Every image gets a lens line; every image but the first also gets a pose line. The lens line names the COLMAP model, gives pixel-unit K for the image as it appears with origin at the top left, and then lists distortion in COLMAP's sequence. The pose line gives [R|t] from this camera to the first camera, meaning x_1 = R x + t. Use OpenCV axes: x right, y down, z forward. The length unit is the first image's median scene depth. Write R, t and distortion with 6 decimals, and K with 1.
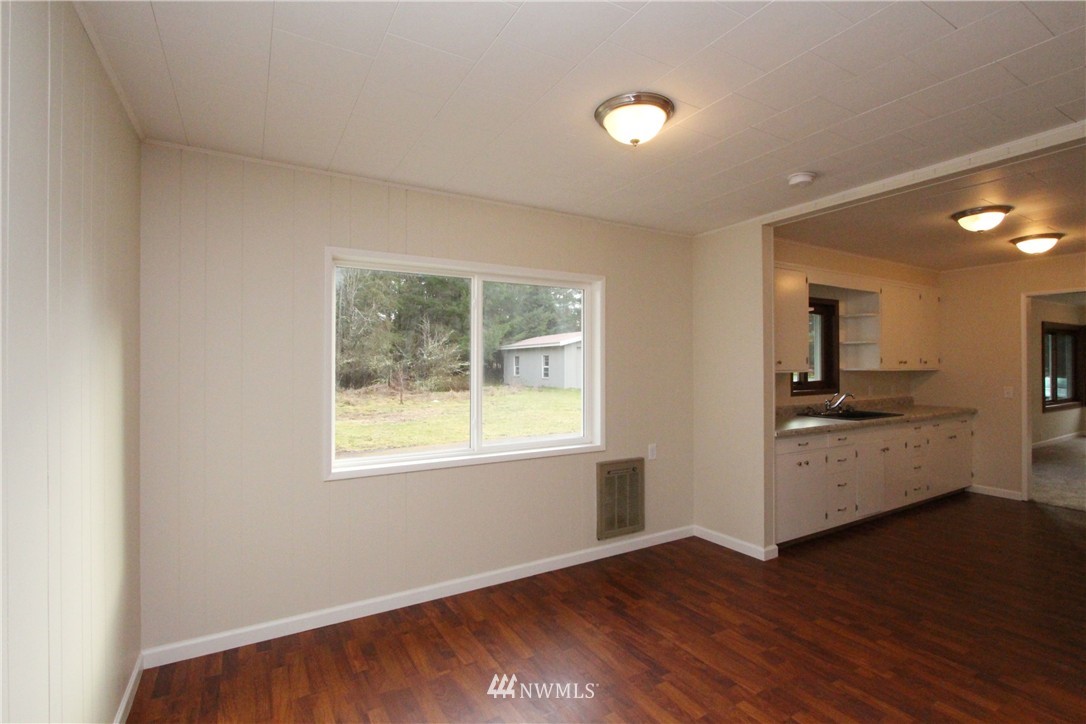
lens RADIAL K [[501.4, 0, 550.1], [0, 501.4, 360.7], [0, 0, 1]] dist [-0.017660, 0.004509]
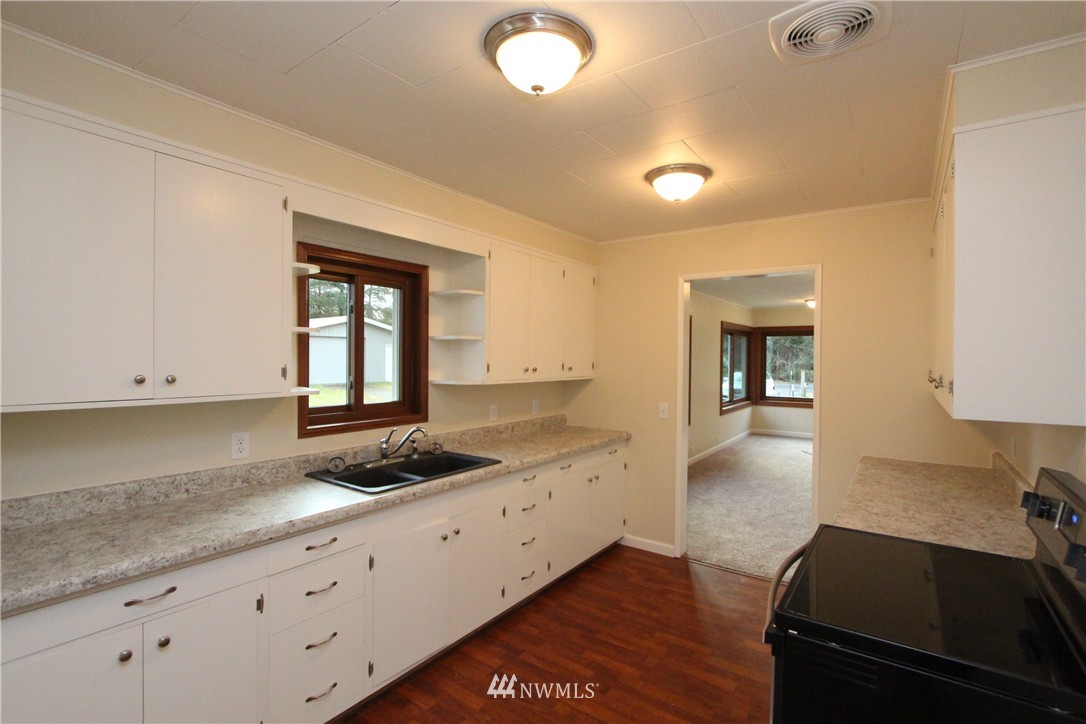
lens RADIAL K [[501.4, 0, 550.1], [0, 501.4, 360.7], [0, 0, 1]] dist [-0.017660, 0.004509]
pose [[0.912807, 0.006579, 0.408338, 0.466928], [-0.013535, 0.999808, 0.014149, -0.018553], [-0.408167, -0.018442, 0.912721, 0.390400]]
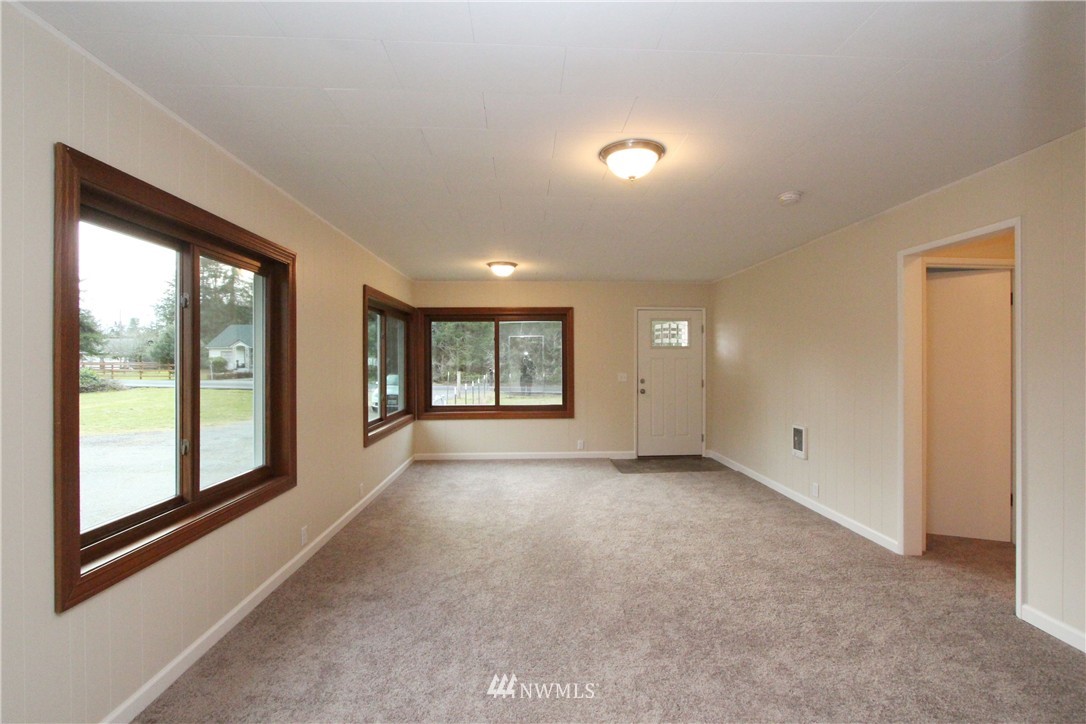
lens RADIAL K [[501.4, 0, 550.1], [0, 501.4, 360.7], [0, 0, 1]] dist [-0.017660, 0.004509]
pose [[0.465904, 0.000639, 0.884835, 0.961295], [-0.003113, 0.999995, 0.000917, 0.010171], [-0.884830, -0.003181, 0.465904, 0.891626]]
